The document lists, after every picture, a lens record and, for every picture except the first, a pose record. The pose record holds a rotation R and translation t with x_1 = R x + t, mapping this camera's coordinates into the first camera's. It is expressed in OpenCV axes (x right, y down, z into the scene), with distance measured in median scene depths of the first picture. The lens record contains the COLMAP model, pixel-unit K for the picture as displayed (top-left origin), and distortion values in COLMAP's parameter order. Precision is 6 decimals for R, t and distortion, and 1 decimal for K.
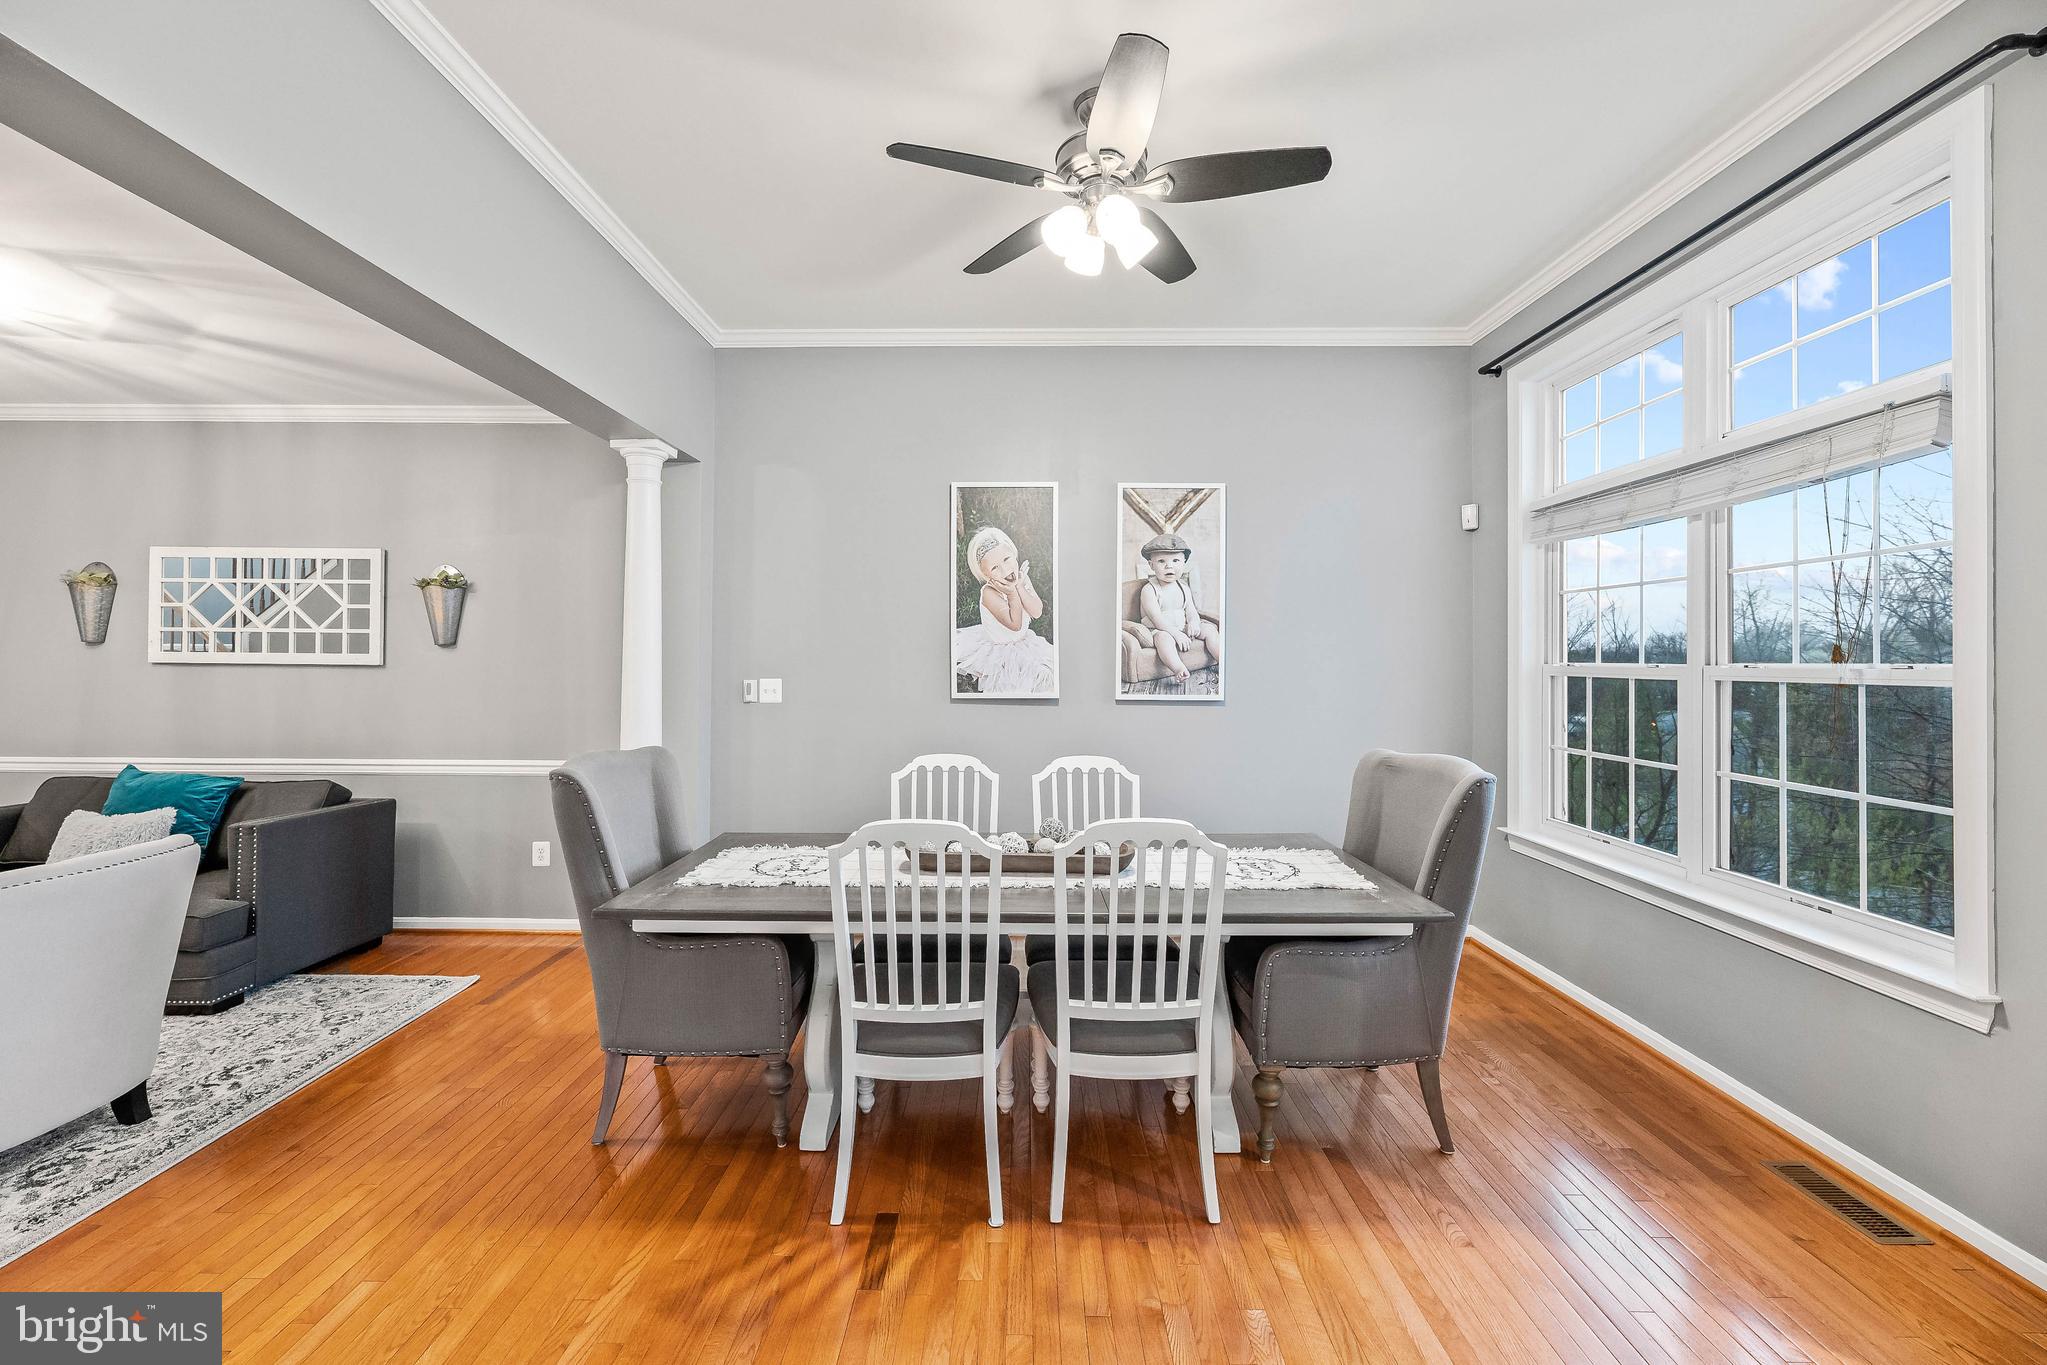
lens RADIAL K [[843.2, 0, 1008.7], [0, 843.2, 653.9], [0, 0, 1]] dist [0.000452, -0.000076]
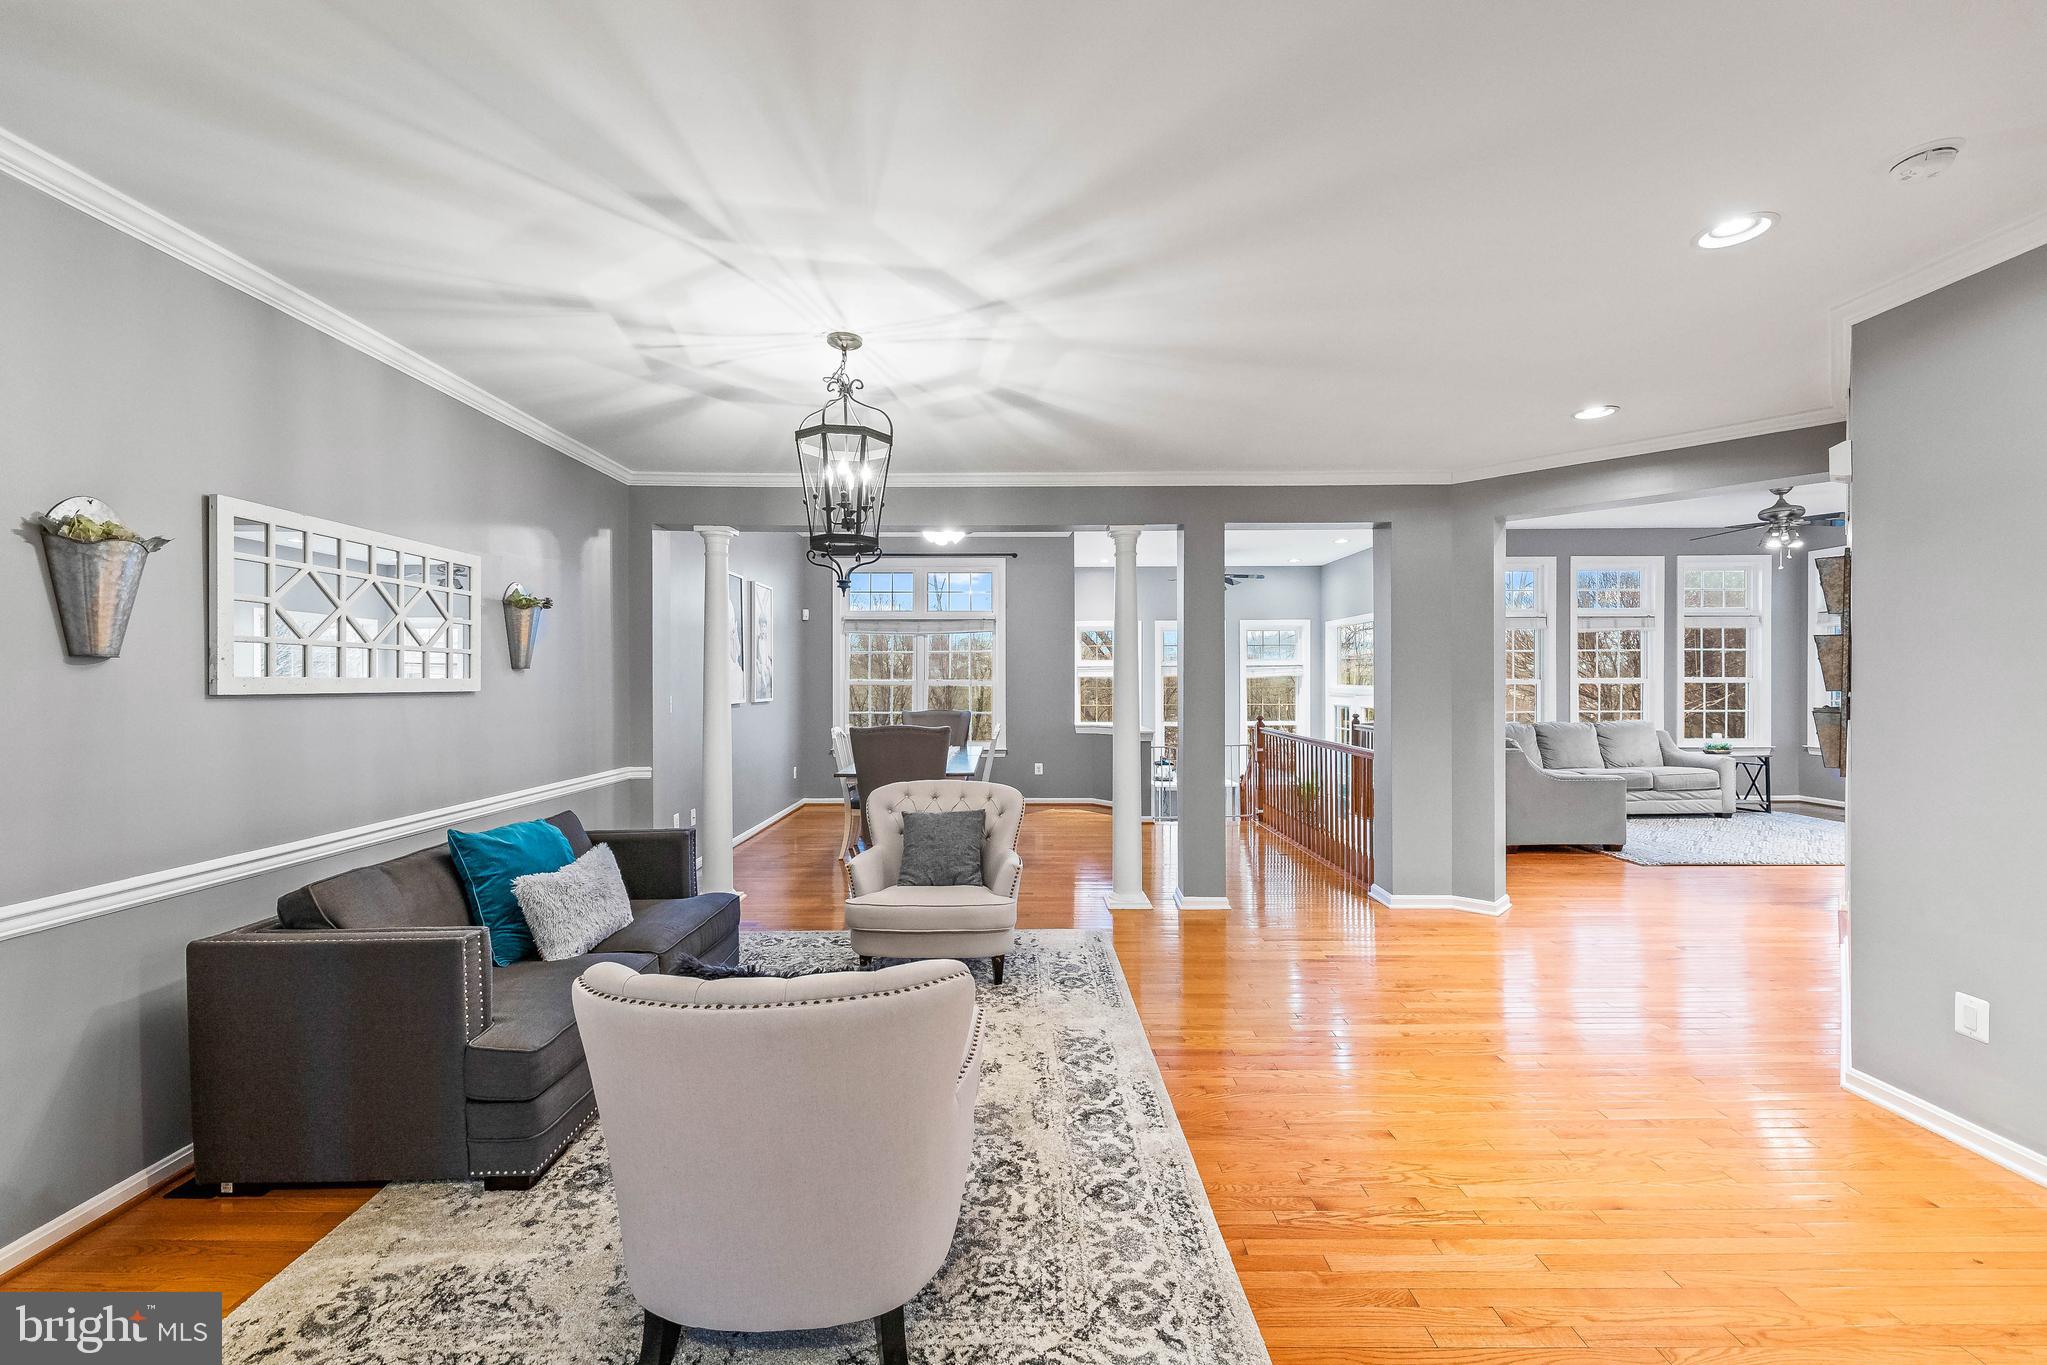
lens RADIAL K [[818.8, 0, 1023.5], [0, 818.8, 682.5], [0, 0, 1]] dist [0.000817, -0.000467]
pose [[-0.023970, -0.009172, 0.999671, -1.616069], [-0.004418, 0.999949, 0.009069, -0.005644], [-0.999703, -0.004199, -0.024009, 0.467007]]
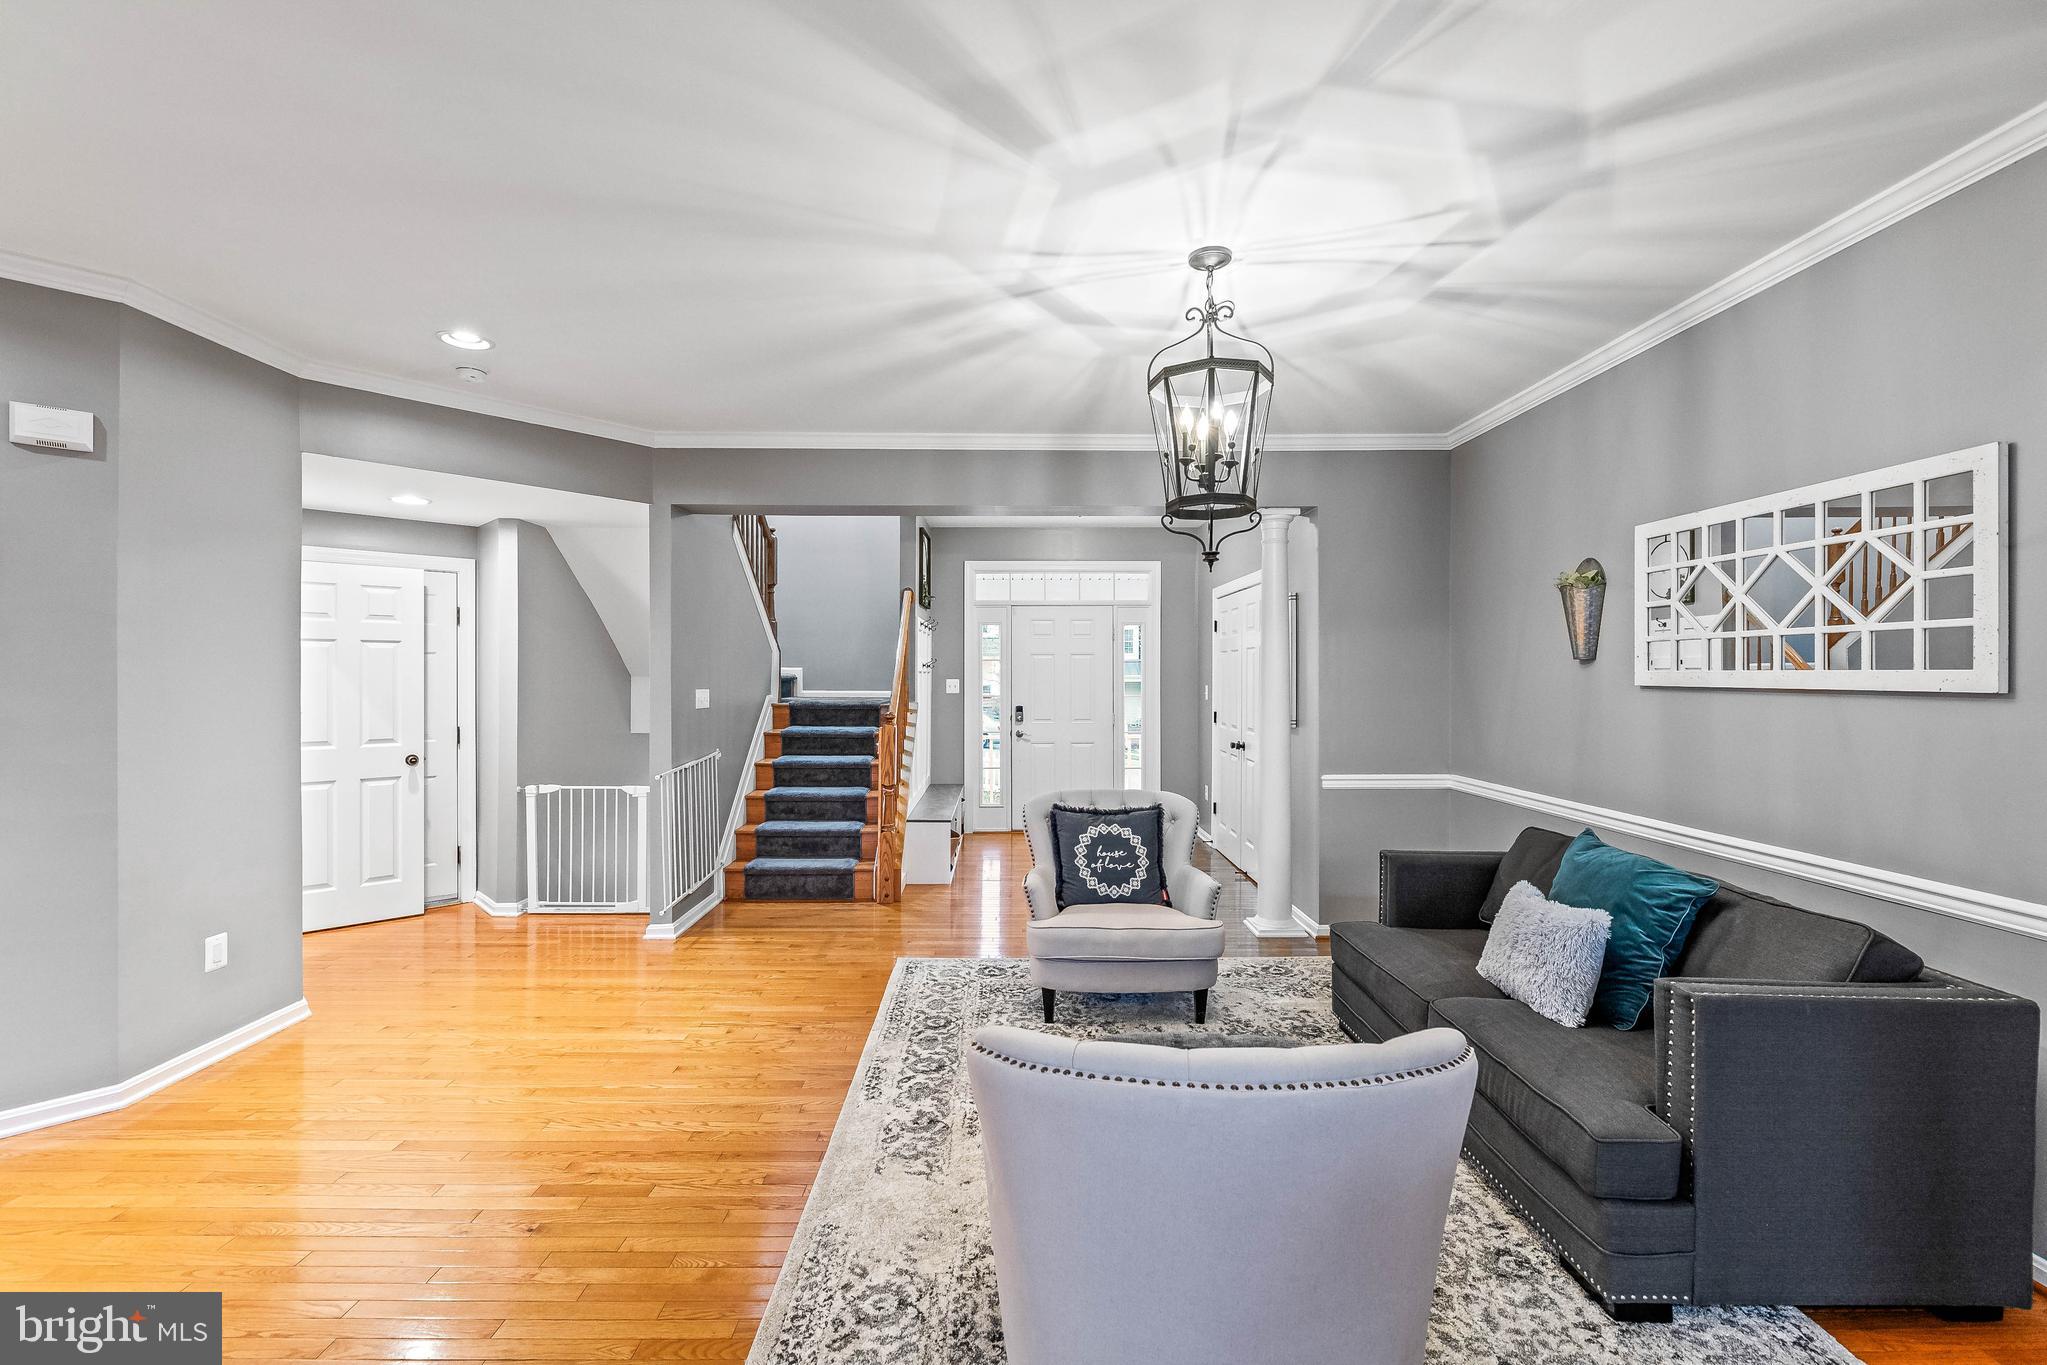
lens RADIAL K [[869.7, 0, 1026.0], [0, 869.7, 674.8], [0, 0, 1]] dist [-0.002326, -0.000216]
pose [[0.034331, -0.007650, -0.999381, -0.291207], [0.005526, 0.999957, -0.007465, 0.003625], [0.999395, -0.005267, 0.034372, 0.453436]]
